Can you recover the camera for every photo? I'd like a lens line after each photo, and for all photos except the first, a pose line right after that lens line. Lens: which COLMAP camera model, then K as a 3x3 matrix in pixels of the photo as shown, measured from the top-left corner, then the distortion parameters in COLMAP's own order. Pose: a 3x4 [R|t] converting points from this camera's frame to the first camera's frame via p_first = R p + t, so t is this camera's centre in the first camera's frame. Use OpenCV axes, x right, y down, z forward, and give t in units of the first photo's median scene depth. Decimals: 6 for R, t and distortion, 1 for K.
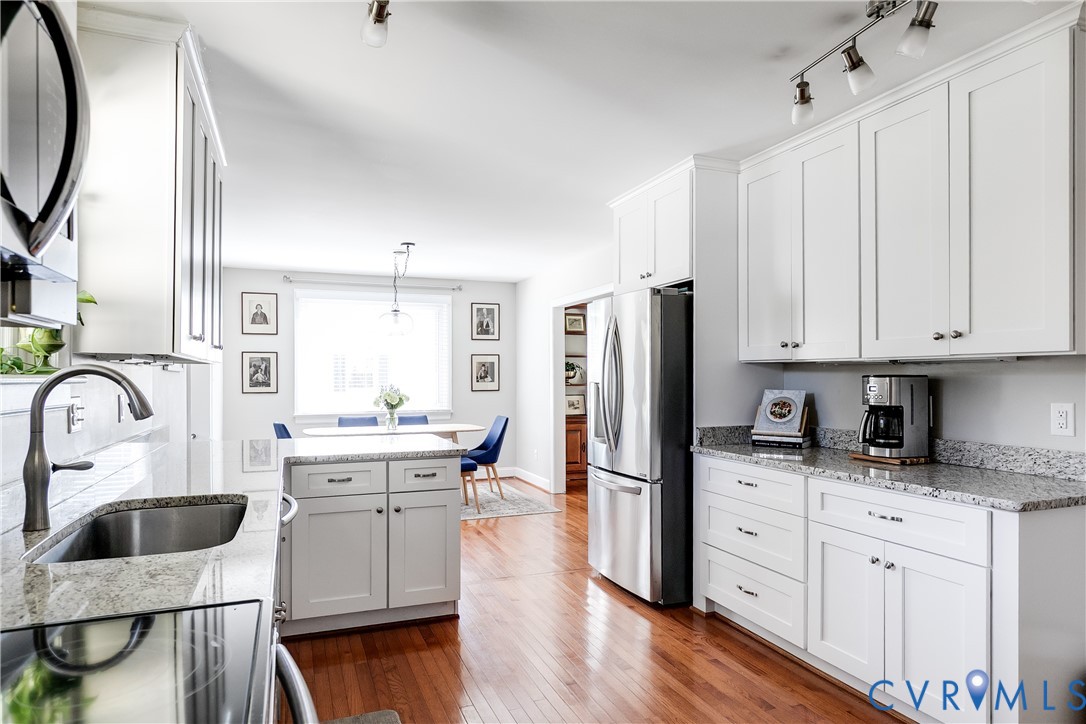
lens RADIAL K [[653.6, 0, 539.4], [0, 653.6, 382.5], [0, 0, 1]] dist [-0.001769, 0.000106]
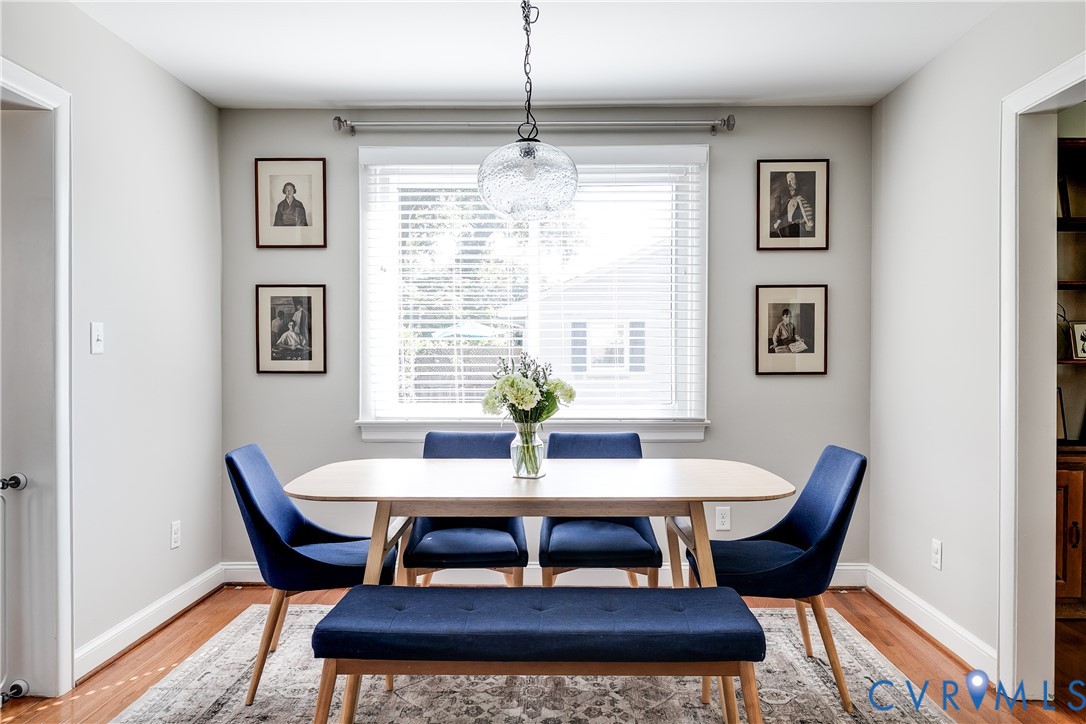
lens RADIAL K [[741.1, 0, 547.8], [0, 741.1, 363.4], [0, 0, 1]] dist [0.004146, 0.000292]
pose [[0.927217, 0.009632, -0.374401, -0.055910], [-0.007822, 0.999949, 0.006353, 0.004789], [0.374443, -0.002962, 0.927245, 0.573440]]
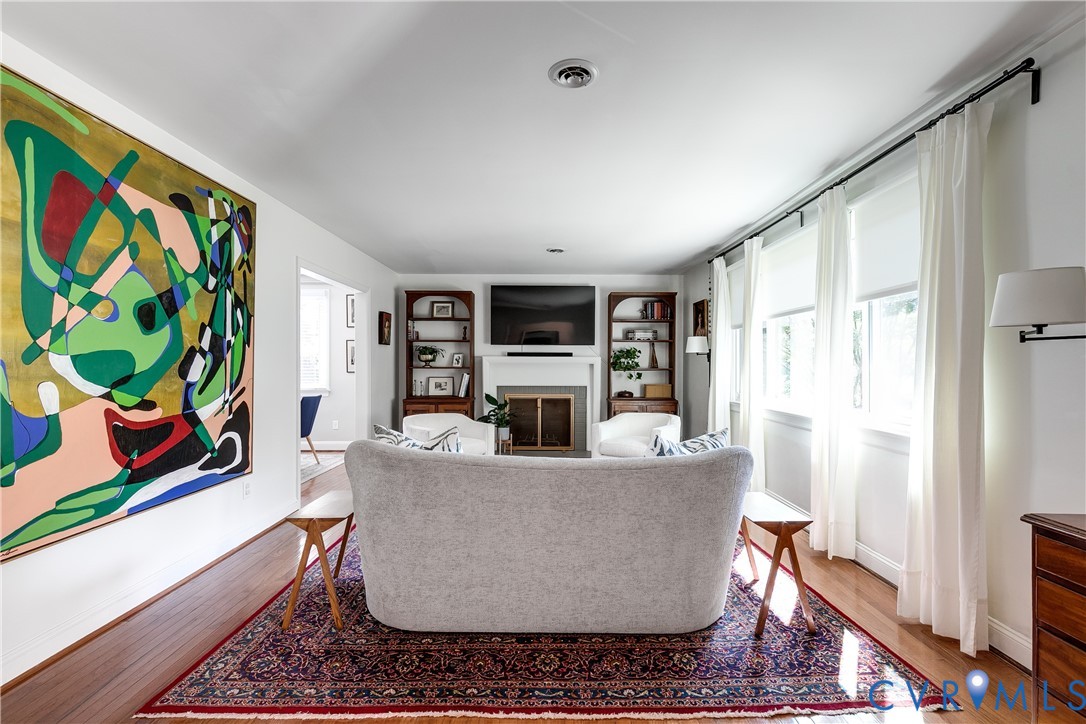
lens RADIAL K [[489.3, 0, 542.6], [0, 489.3, 363.9], [0, 0, 1]] dist [0.003749, 0.000605]
pose [[0.929765, 0.005246, -0.368115, 0.582342], [-0.007129, 0.999968, -0.003755, -0.000888], [0.368084, 0.006116, 0.929773, 0.359819]]
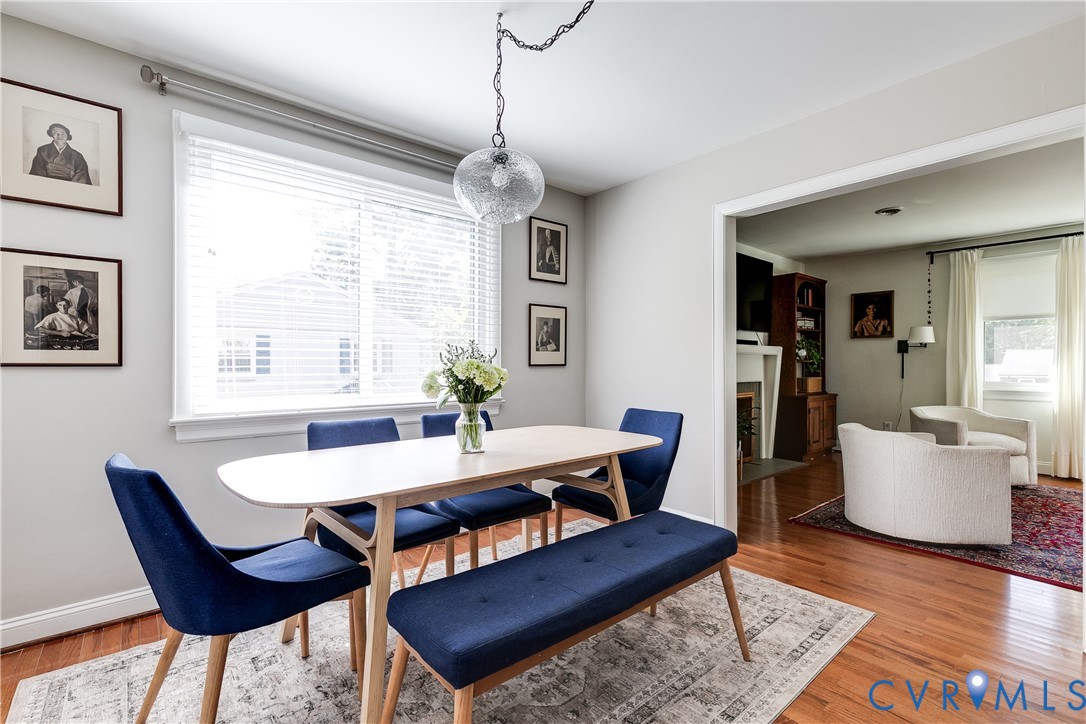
lens RADIAL K [[489.0, 0, 556.4], [0, 489.0, 368.7], [0, 0, 1]] dist [0.000410, -0.000357]
pose [[0.938314, 0.000871, 0.345782, -0.260230], [0.000427, 0.999993, -0.003679, 0.019271], [-0.345783, 0.003600, 0.938308, 0.641936]]
